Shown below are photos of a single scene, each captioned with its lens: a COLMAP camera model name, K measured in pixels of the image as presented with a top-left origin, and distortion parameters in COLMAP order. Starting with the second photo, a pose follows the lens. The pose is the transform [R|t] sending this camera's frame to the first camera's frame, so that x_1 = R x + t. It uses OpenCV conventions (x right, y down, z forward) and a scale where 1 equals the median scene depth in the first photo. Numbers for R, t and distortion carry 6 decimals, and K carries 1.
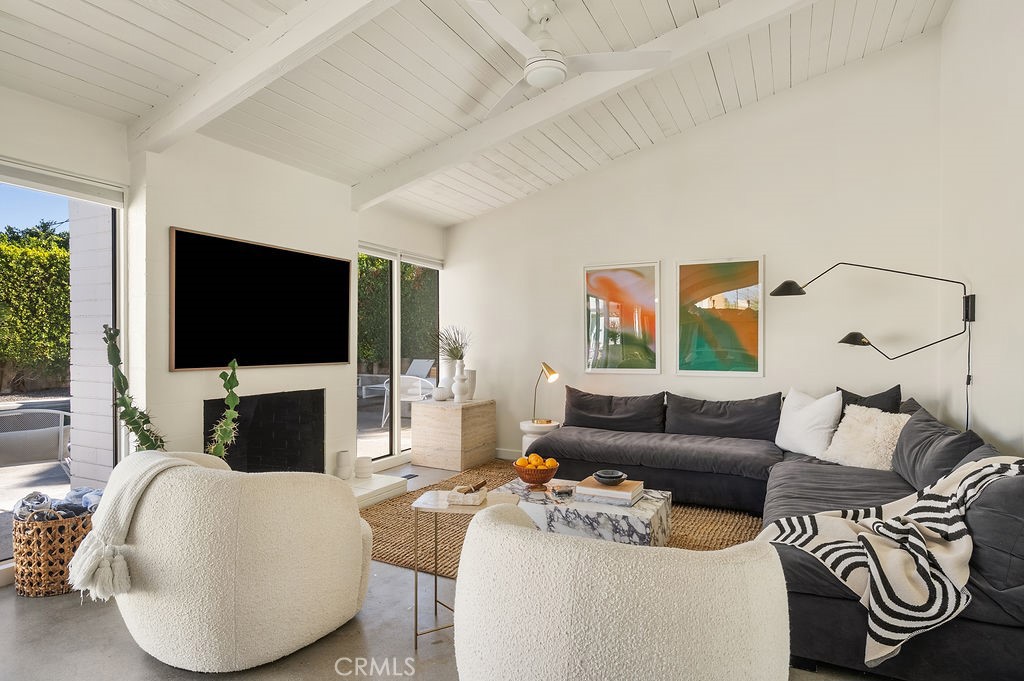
lens RADIAL K [[578.3, 0, 512.0], [0, 578.3, 340.5], [0, 0, 1]] dist [0.000559, 0.000662]
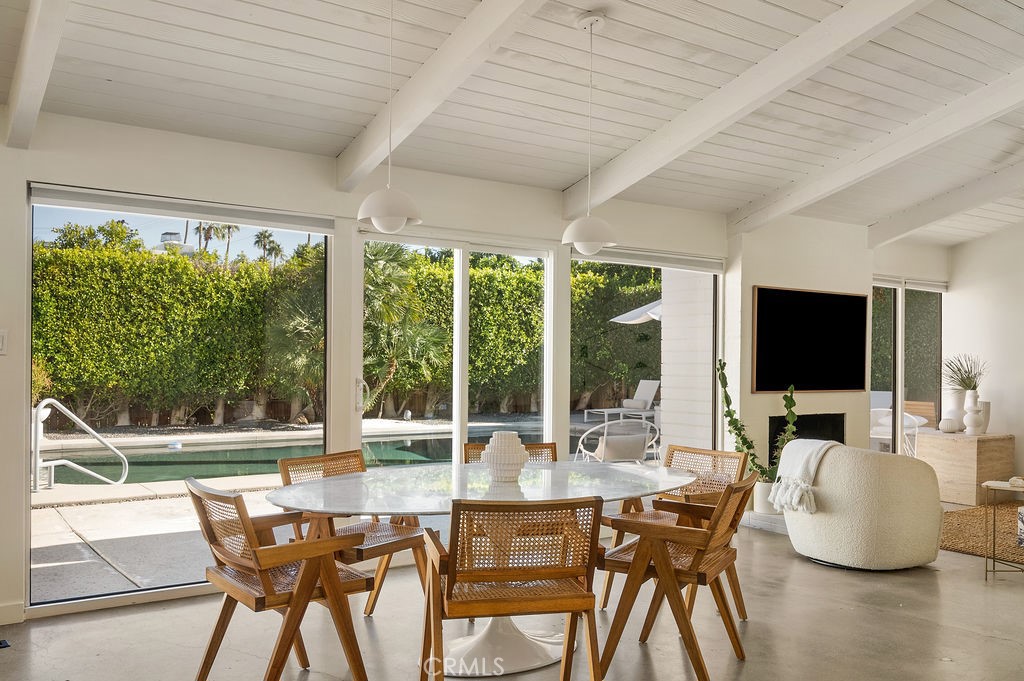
lens RADIAL K [[920.3, 0, 489.0], [0, 920.3, 360.8], [0, 0, 1]] dist [0.003626, 0.008768]
pose [[0.879075, 0.003488, -0.476671, -0.082565], [-0.004054, 0.999992, -0.000158, -0.013904], [0.476667, 0.002072, 0.879082, -0.865466]]
